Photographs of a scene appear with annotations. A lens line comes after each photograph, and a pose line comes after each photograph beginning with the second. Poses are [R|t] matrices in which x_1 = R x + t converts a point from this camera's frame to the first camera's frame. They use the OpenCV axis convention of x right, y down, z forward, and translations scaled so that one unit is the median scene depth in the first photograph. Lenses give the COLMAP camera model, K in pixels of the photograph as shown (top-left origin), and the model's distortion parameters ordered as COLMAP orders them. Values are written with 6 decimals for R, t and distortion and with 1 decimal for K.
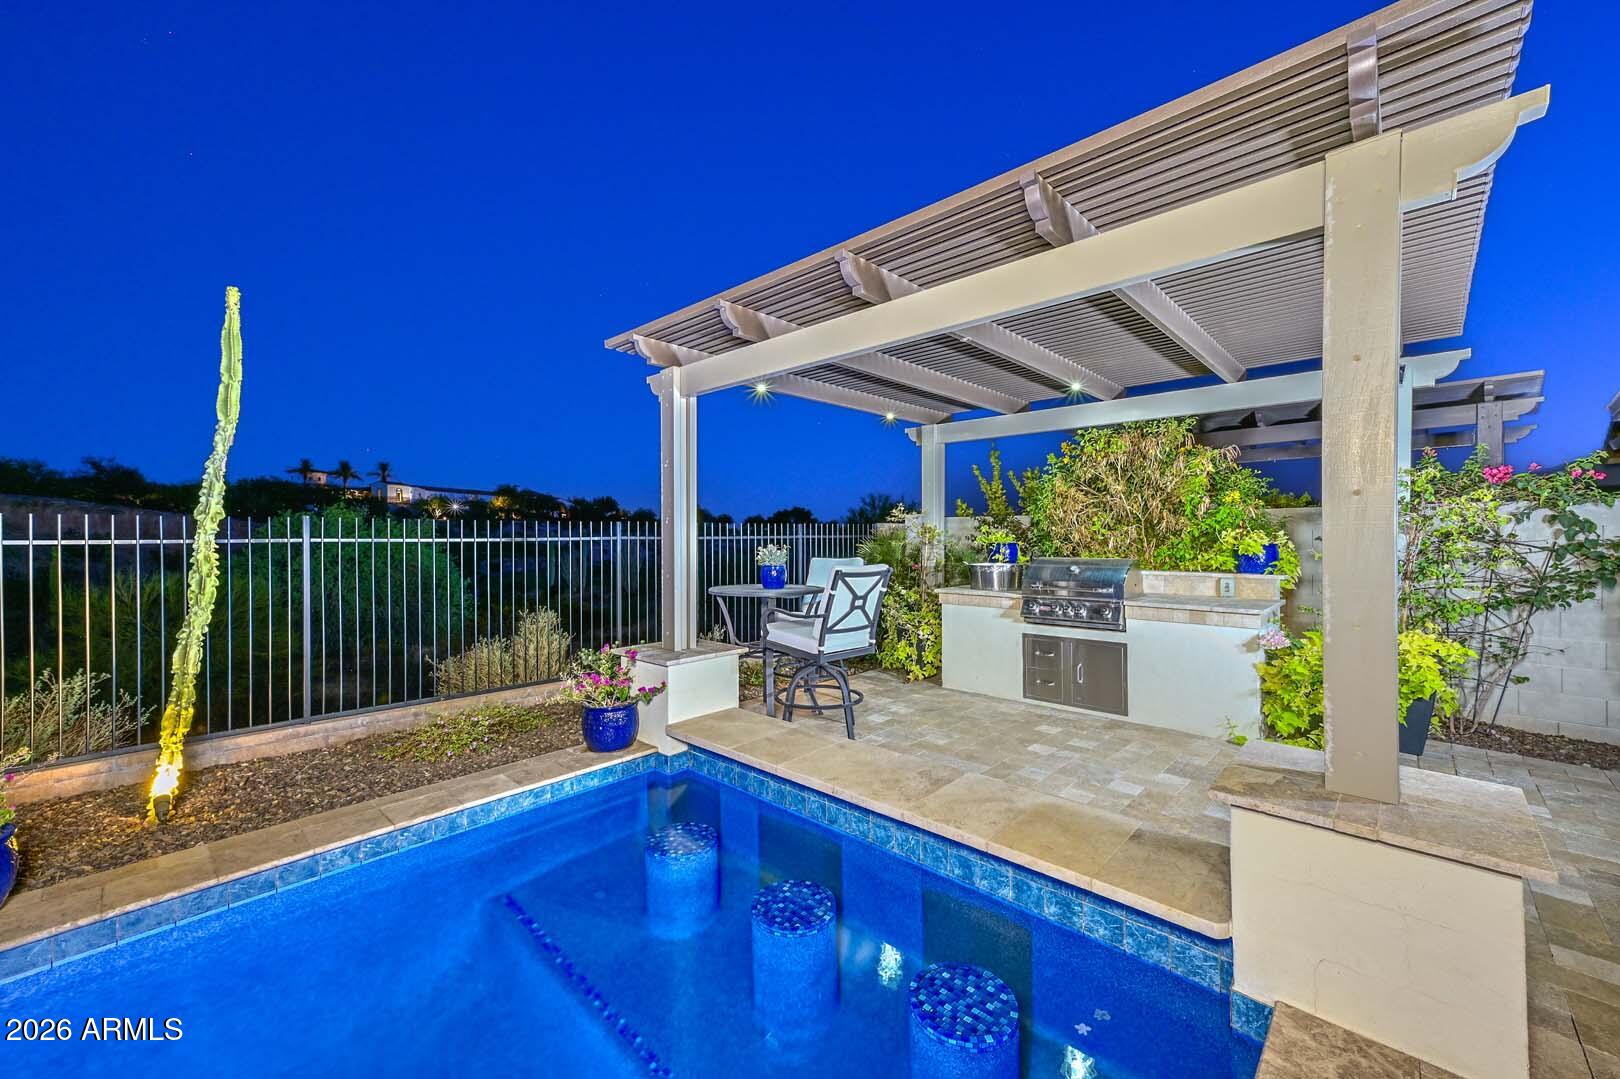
lens RADIAL K [[632.3, 0, 812.1], [0, 632.3, 541.8], [0, 0, 1]] dist [0.023957, 0.000080]
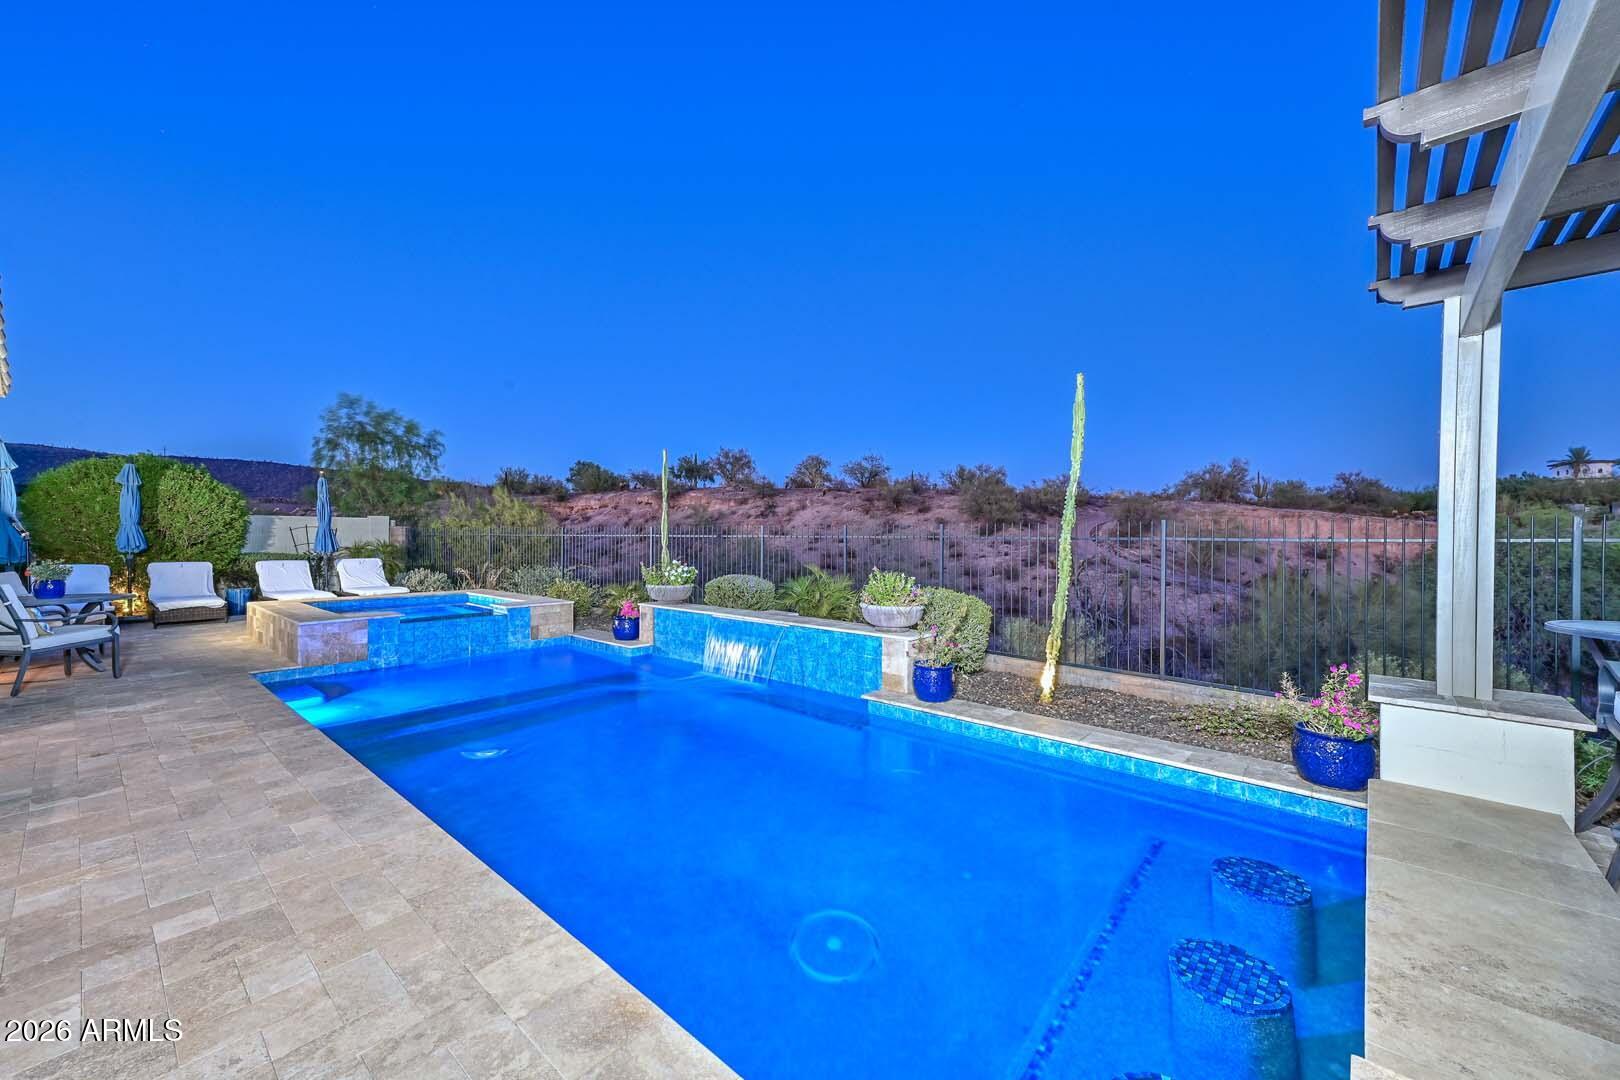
lens RADIAL K [[632.3, 0, 812.1], [0, 632.3, 542.3], [0, 0, 1]] dist [0.023957, 0.000080]
pose [[0.031478, 0.010277, -0.999452, 0.551725], [-0.018741, 0.999777, 0.009690, 0.006400], [0.999329, 0.018425, 0.031663, 0.290467]]
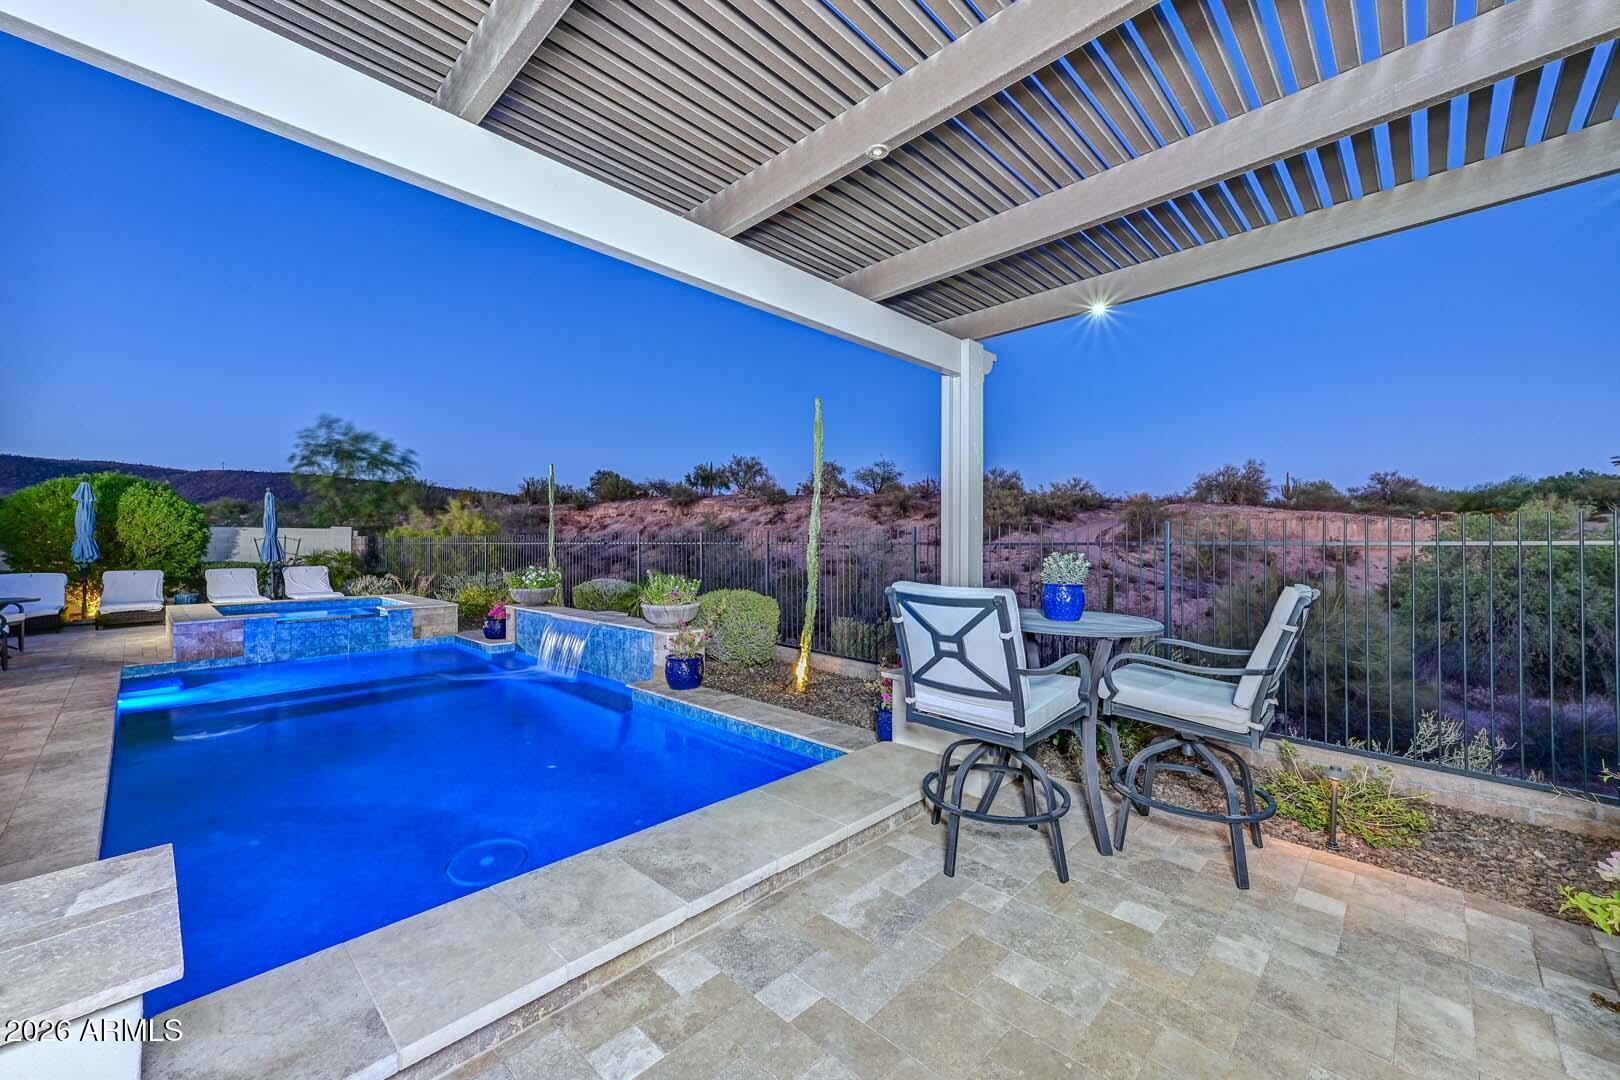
lens RADIAL K [[632.3, 0, 812.1], [0, 632.3, 542.3], [0, 0, 1]] dist [0.023957, 0.000080]
pose [[-0.014207, 0.000639, -0.999899, 0.730527], [-0.011651, 0.999932, 0.000804, -0.004413], [0.999831, 0.011661, -0.014199, 0.923779]]
